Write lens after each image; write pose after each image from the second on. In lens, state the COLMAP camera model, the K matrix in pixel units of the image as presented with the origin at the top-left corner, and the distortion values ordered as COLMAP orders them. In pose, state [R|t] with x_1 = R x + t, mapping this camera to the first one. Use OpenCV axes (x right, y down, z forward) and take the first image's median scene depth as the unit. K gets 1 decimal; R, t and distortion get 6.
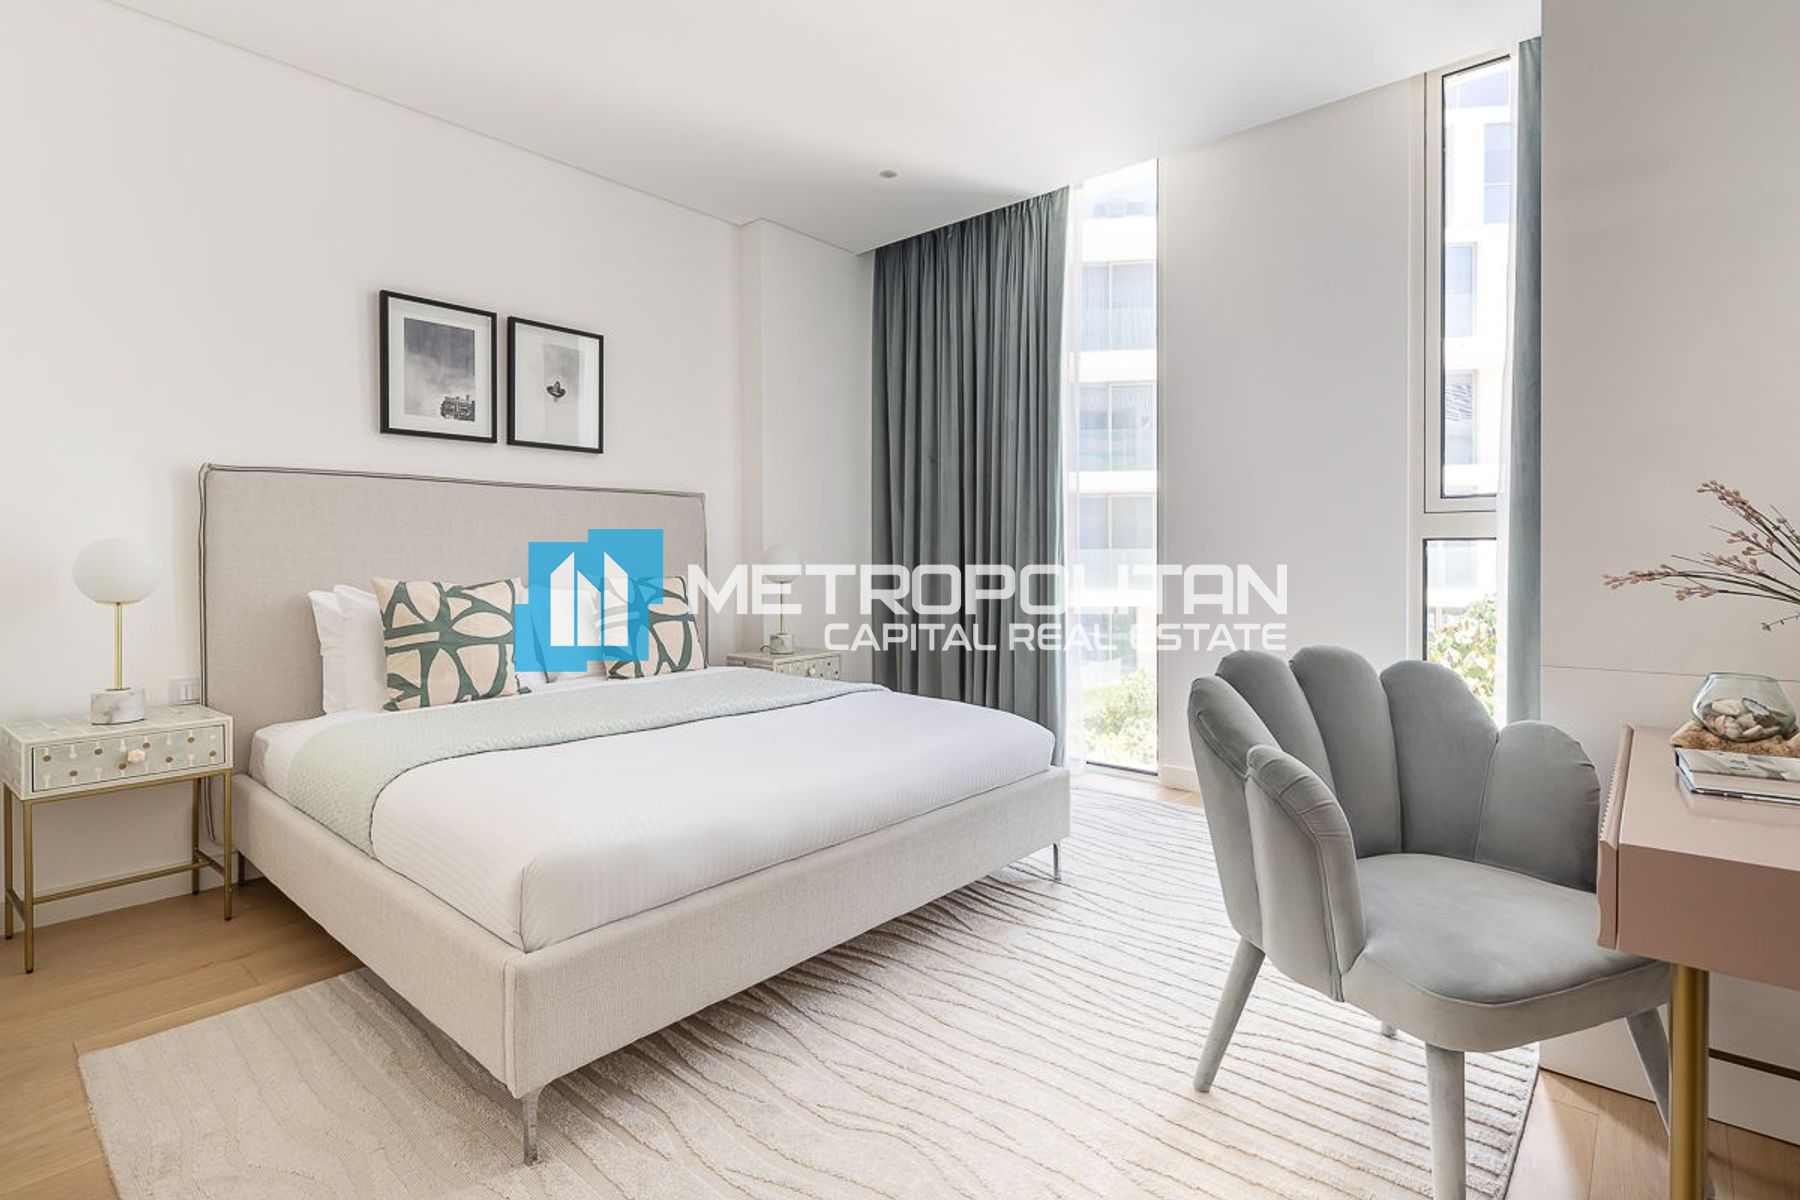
lens RADIAL K [[877.4, 0, 900.6], [0, 877.4, 557.5], [0, 0, 1]] dist [0.026044, -0.020289]
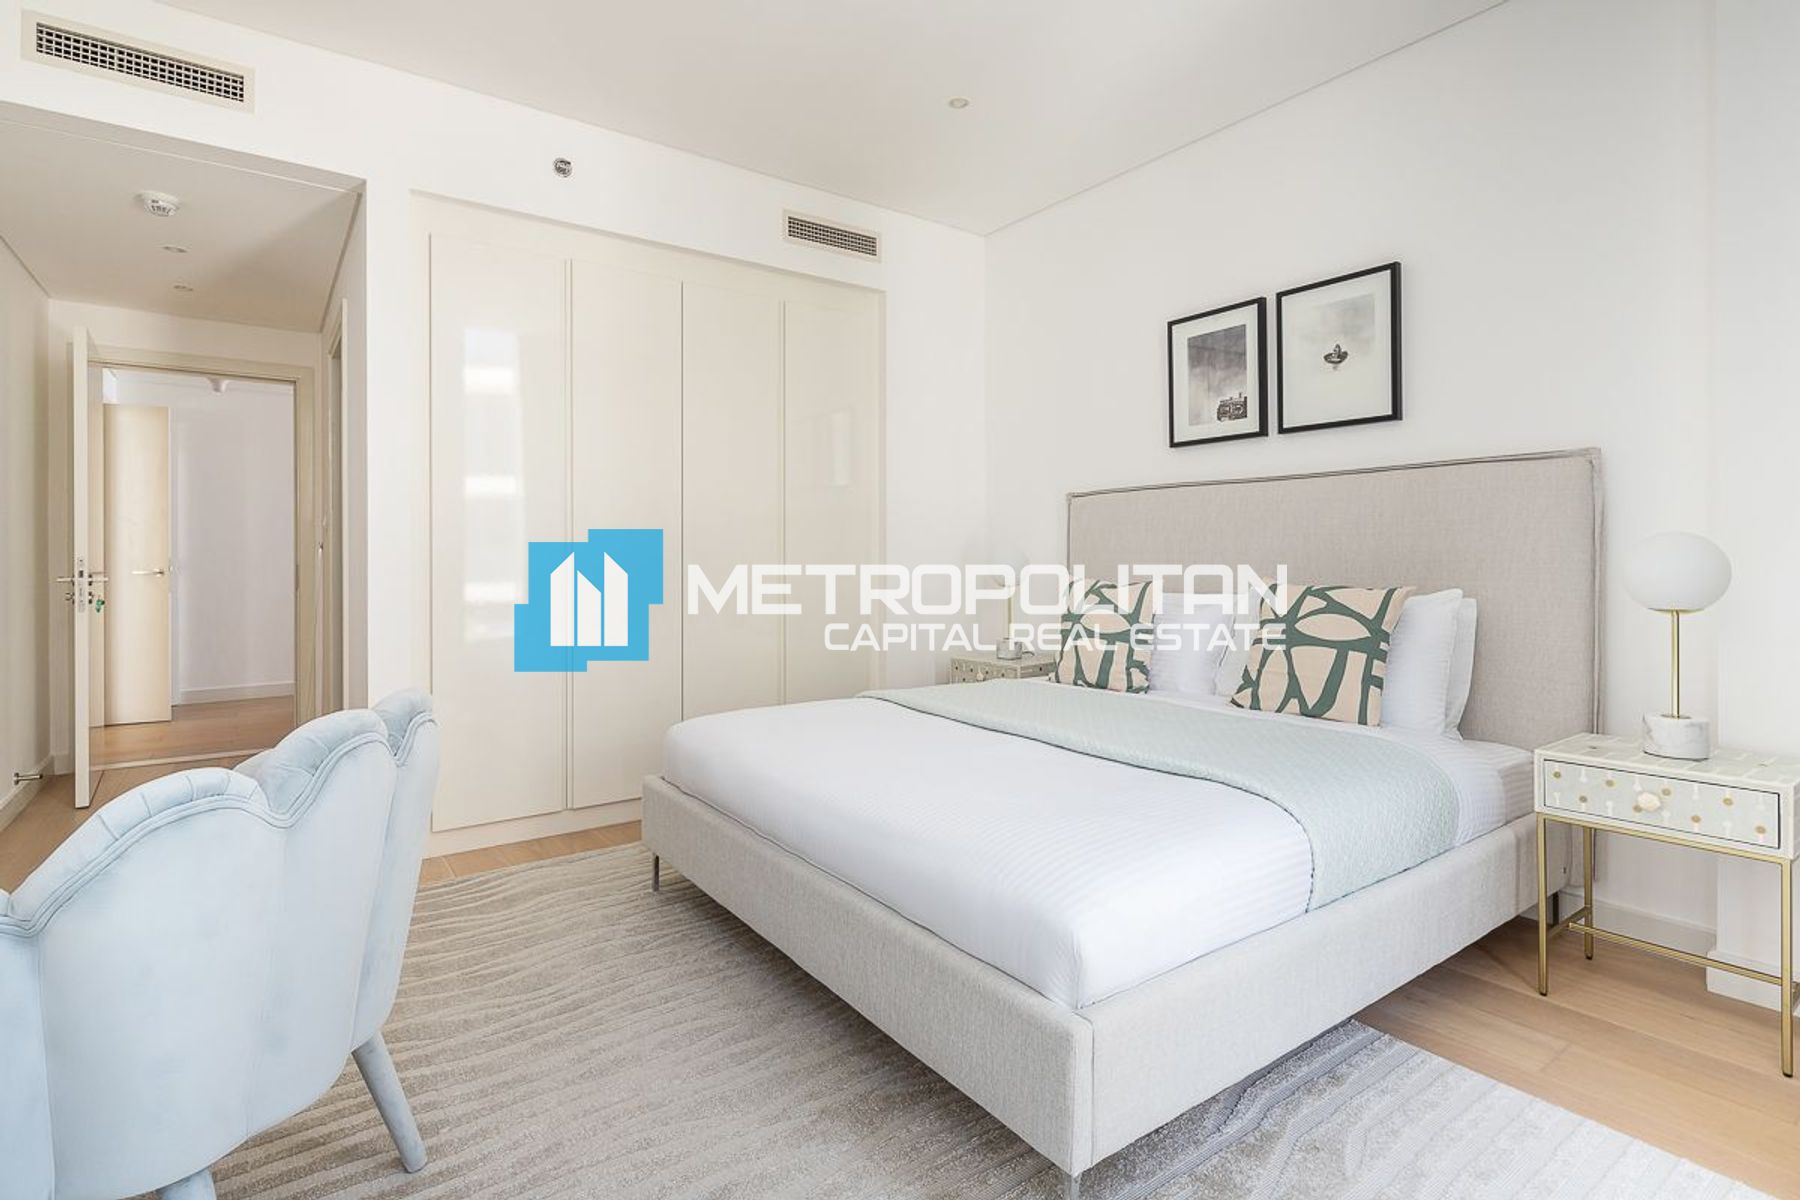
lens RADIAL K [[877.4, 0, 900.6], [0, 877.4, 557.5], [0, 0, 1]] dist [0.026044, -0.020289]
pose [[-0.224515, -0.005695, -0.974454, 0.549869], [-0.007801, 0.999961, -0.004047, 0.005240], [0.974439, 0.006694, -0.224551, 0.867411]]
